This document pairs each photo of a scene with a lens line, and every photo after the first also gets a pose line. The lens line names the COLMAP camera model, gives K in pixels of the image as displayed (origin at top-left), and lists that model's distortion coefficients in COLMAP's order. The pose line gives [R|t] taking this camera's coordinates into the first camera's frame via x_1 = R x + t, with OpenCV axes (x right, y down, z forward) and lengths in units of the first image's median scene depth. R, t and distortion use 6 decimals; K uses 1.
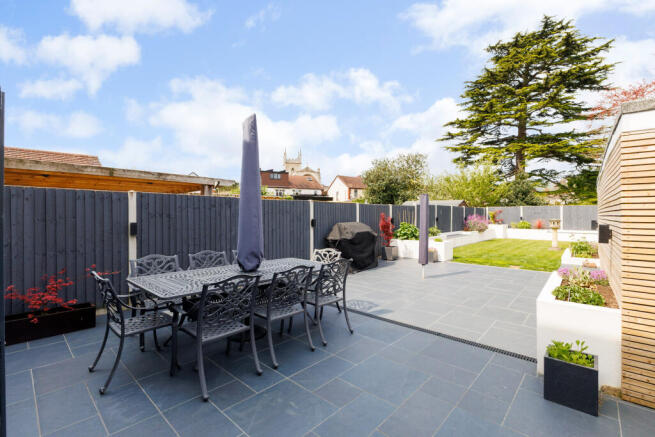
lens RADIAL K [[287.2, 0, 328.9], [0, 287.2, 214.8], [0, 0, 1]] dist [-0.009082, 0.000894]
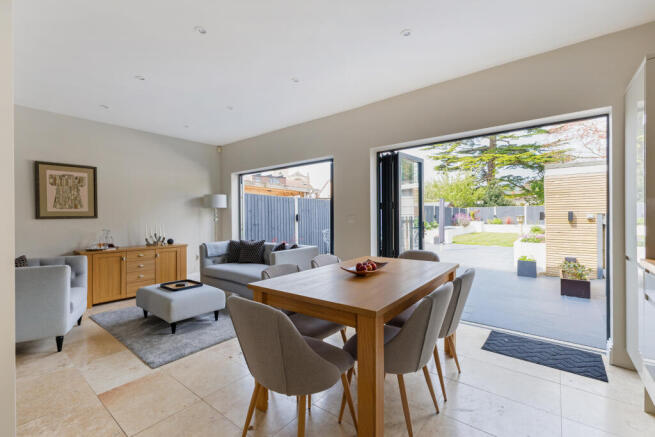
lens RADIAL K [[287.9, 0, 326.4], [0, 287.9, 217.4], [0, 0, 1]] dist [0.013175, 0.000055]
pose [[0.996900, -0.007356, 0.078330, -0.106716], [0.007503, 0.999971, -0.001580, 0.008518], [-0.078316, 0.002163, 0.996926, -0.134881]]
